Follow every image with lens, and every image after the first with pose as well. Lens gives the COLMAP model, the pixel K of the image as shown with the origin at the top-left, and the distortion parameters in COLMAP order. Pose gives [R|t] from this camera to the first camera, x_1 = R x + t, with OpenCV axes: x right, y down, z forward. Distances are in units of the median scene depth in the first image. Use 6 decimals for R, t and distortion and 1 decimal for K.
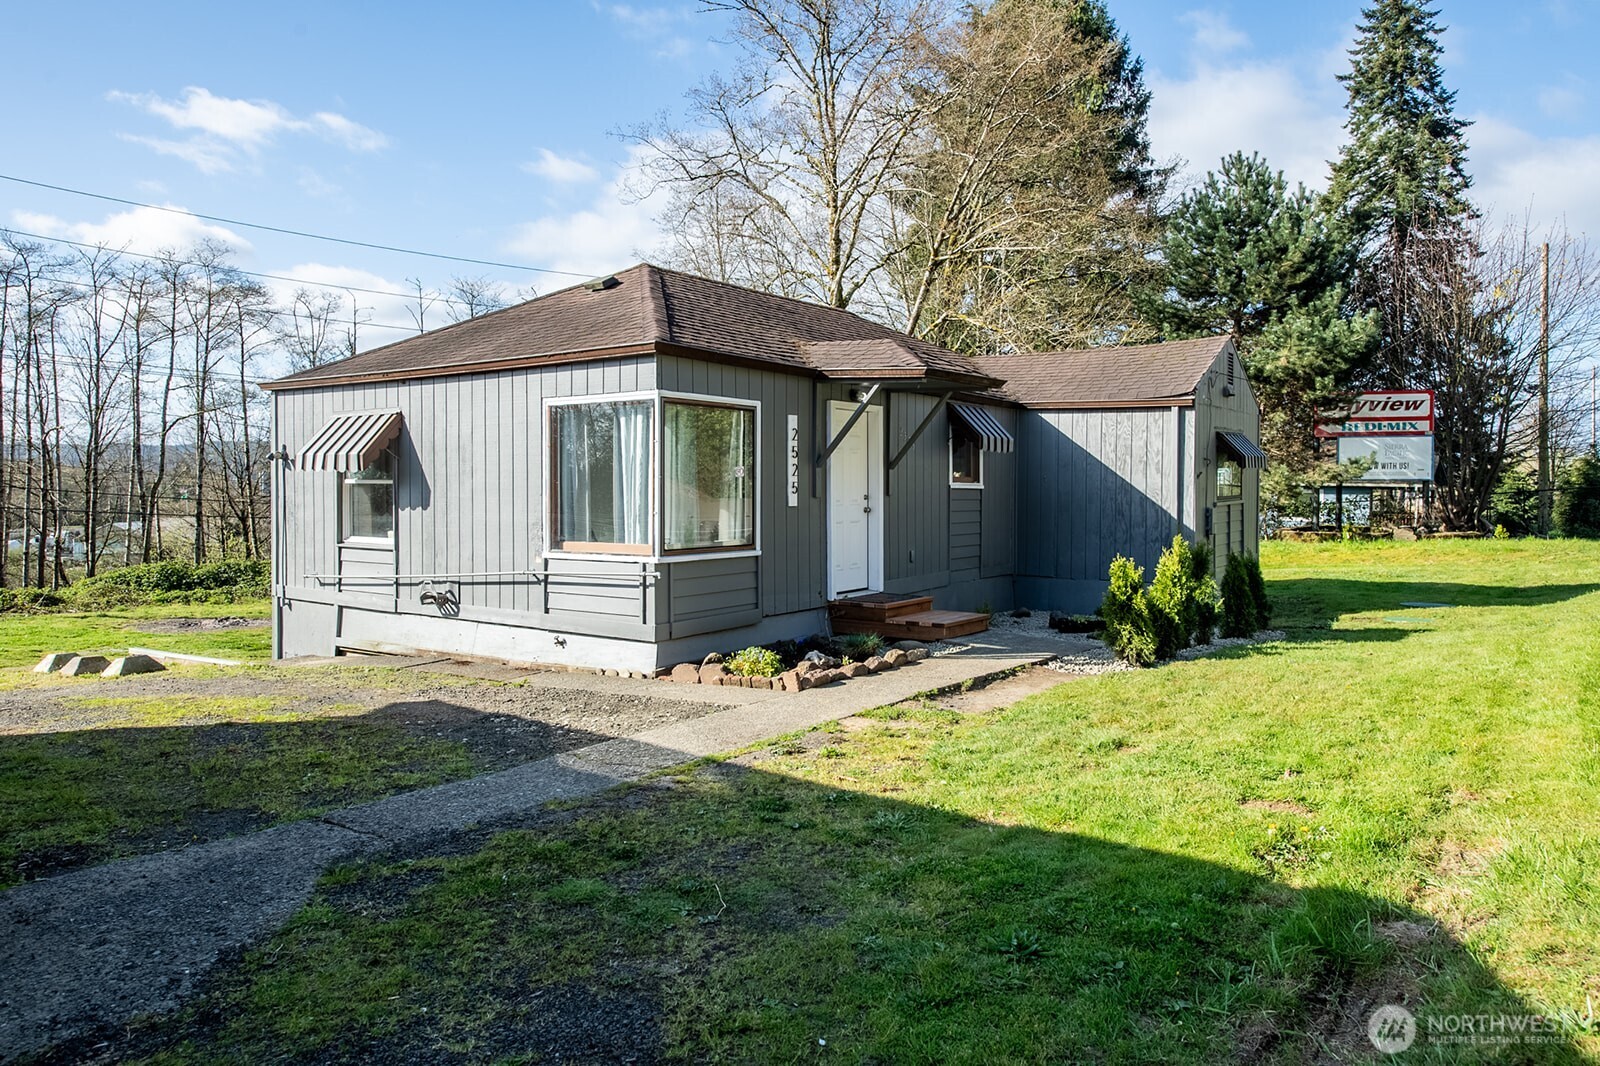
lens RADIAL K [[1070.0, 0, 793.4], [0, 1070.0, 506.2], [0, 0, 1]] dist [-0.001811, 0.001561]
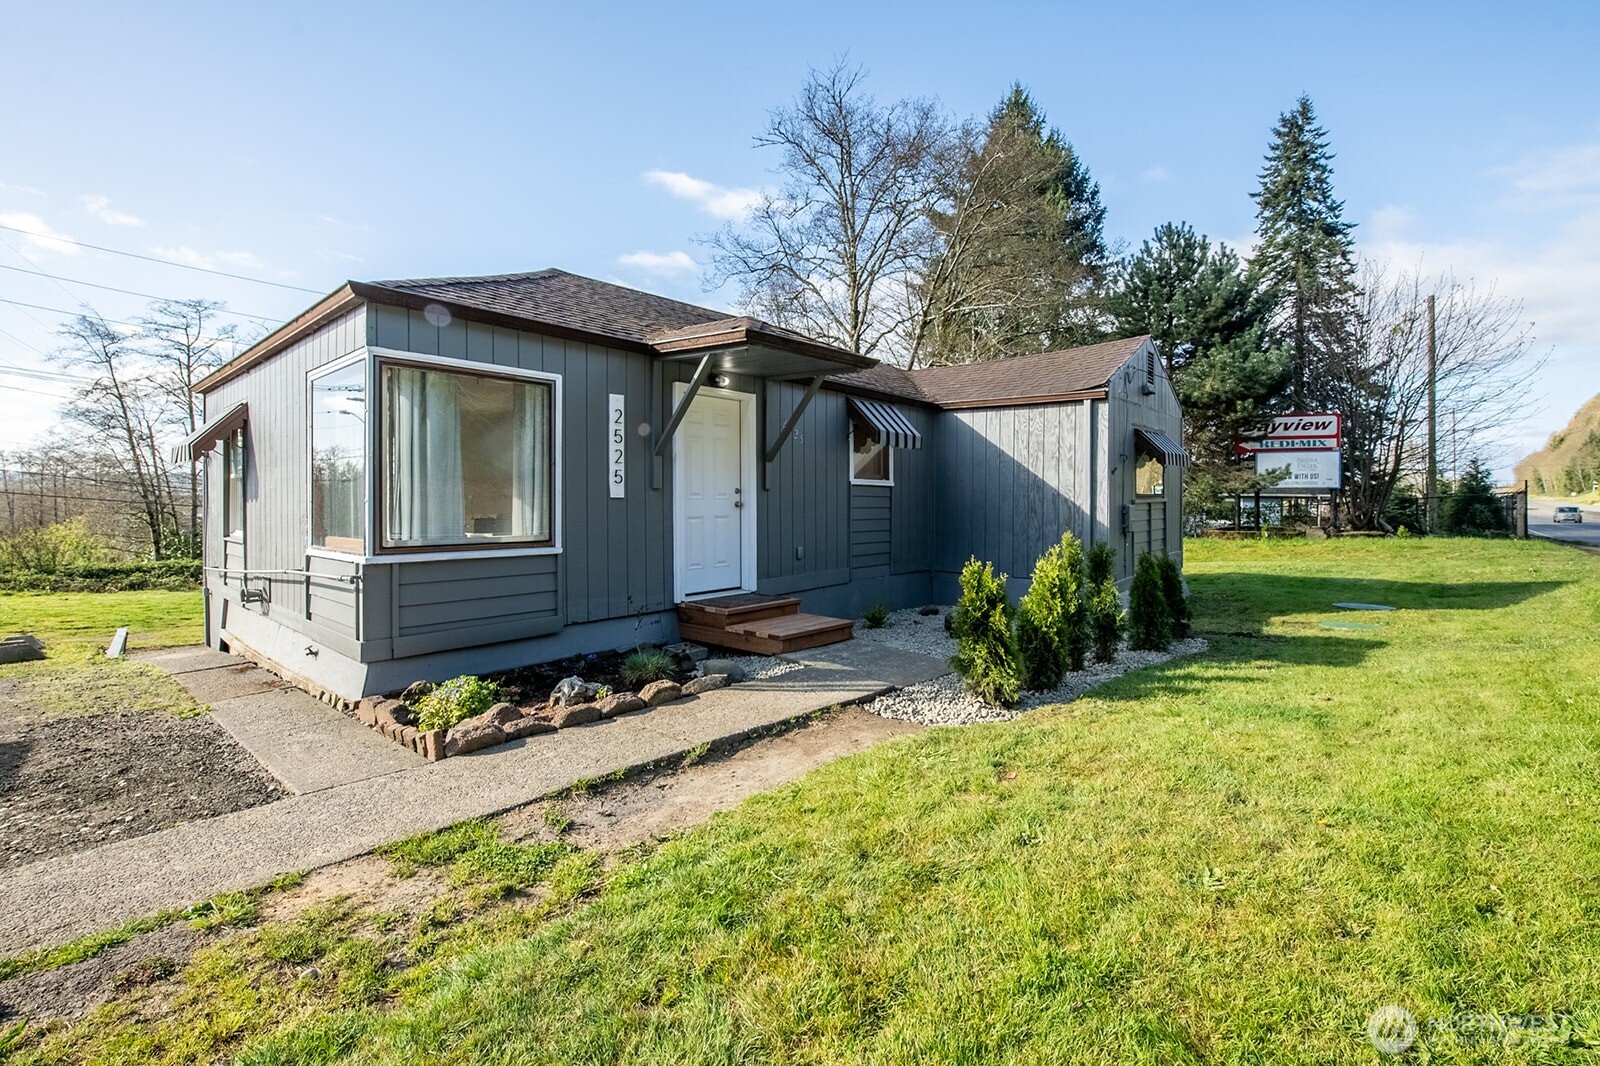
lens RADIAL K [[700.7, 0, 796.9], [0, 700.7, 505.9], [0, 0, 1]] dist [-0.014182, -0.000191]
pose [[0.994236, -0.000146, -0.107215, 0.088578], [-0.001062, 0.999937, -0.011210, 0.005535], [0.107209, 0.011259, 0.994173, 0.186810]]
